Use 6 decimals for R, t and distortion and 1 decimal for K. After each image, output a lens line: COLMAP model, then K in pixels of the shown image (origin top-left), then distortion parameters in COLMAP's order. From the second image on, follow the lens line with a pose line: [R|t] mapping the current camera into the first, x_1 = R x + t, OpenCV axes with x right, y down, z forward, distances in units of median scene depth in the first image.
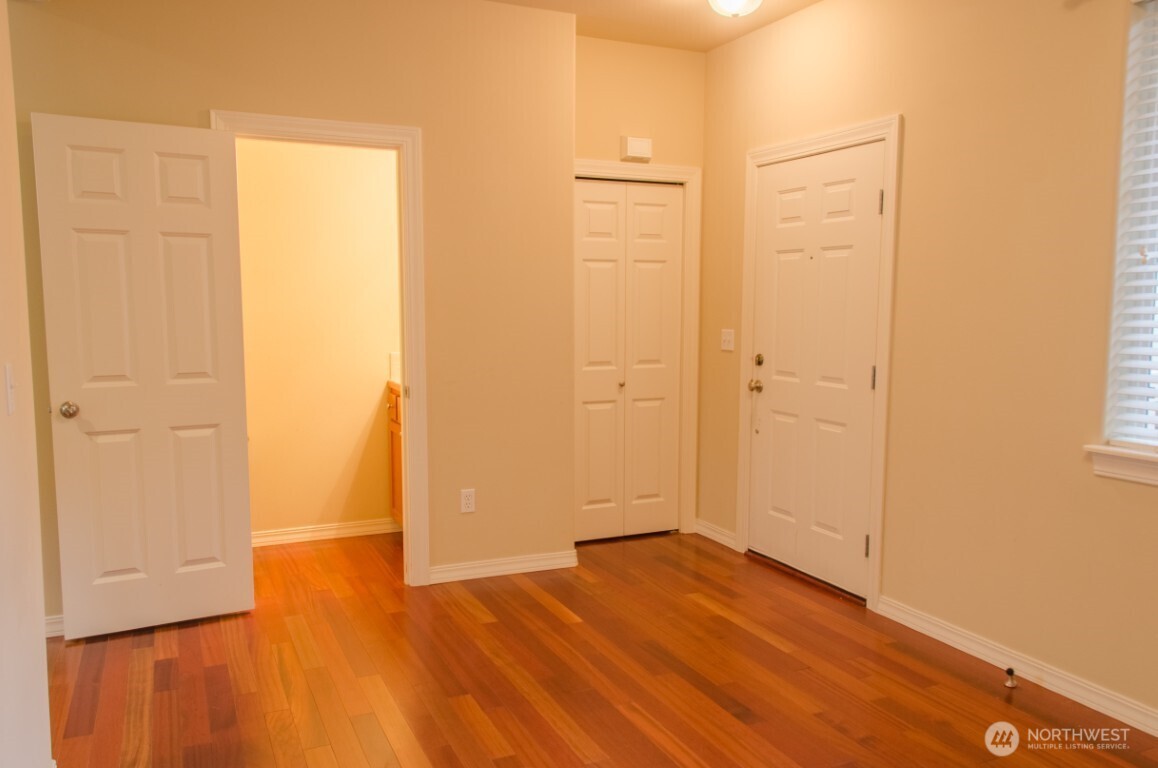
lens RADIAL K [[889.7, 0, 597.0], [0, 889.7, 389.9], [0, 0, 1]] dist [0.014752, 0.001818]
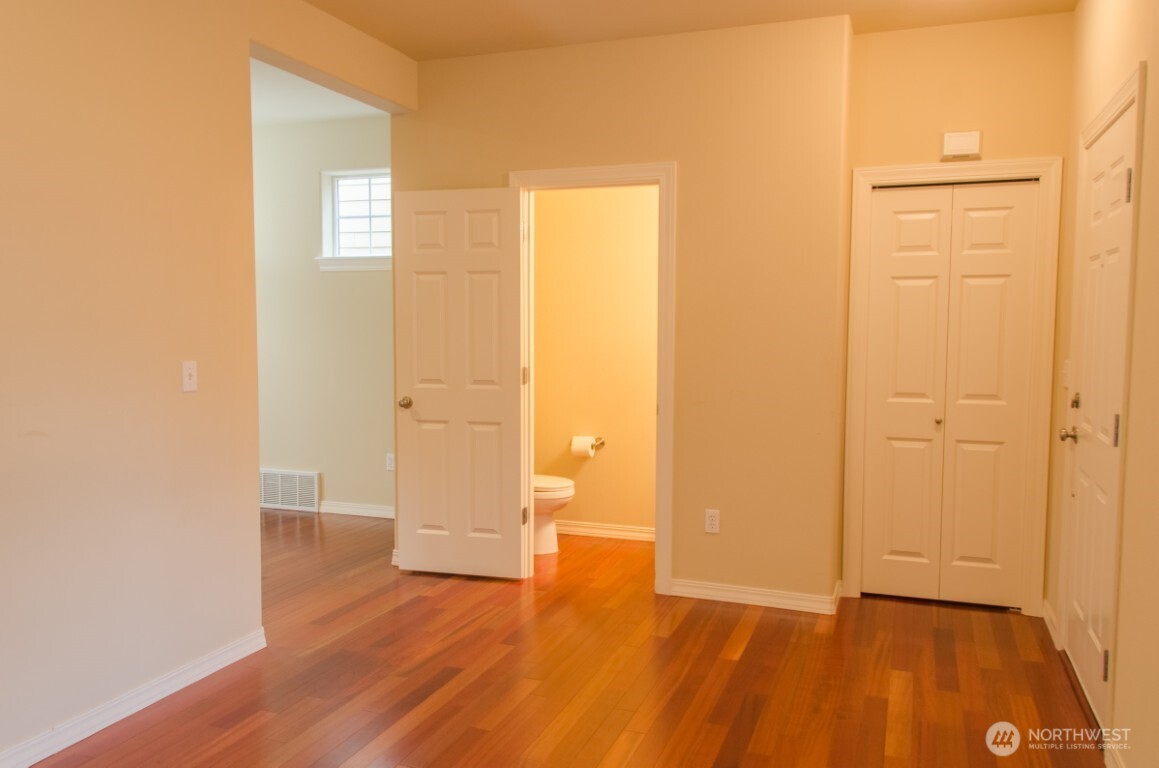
lens RADIAL K [[907.8, 0, 580.5], [0, 907.8, 387.9], [0, 0, 1]] dist [0.003805, 0.002821]
pose [[0.696082, 0.048452, -0.716326, 0.481586], [-0.072107, 0.997393, -0.002605, -0.012797], [0.714333, 0.053466, 0.697761, 0.168232]]
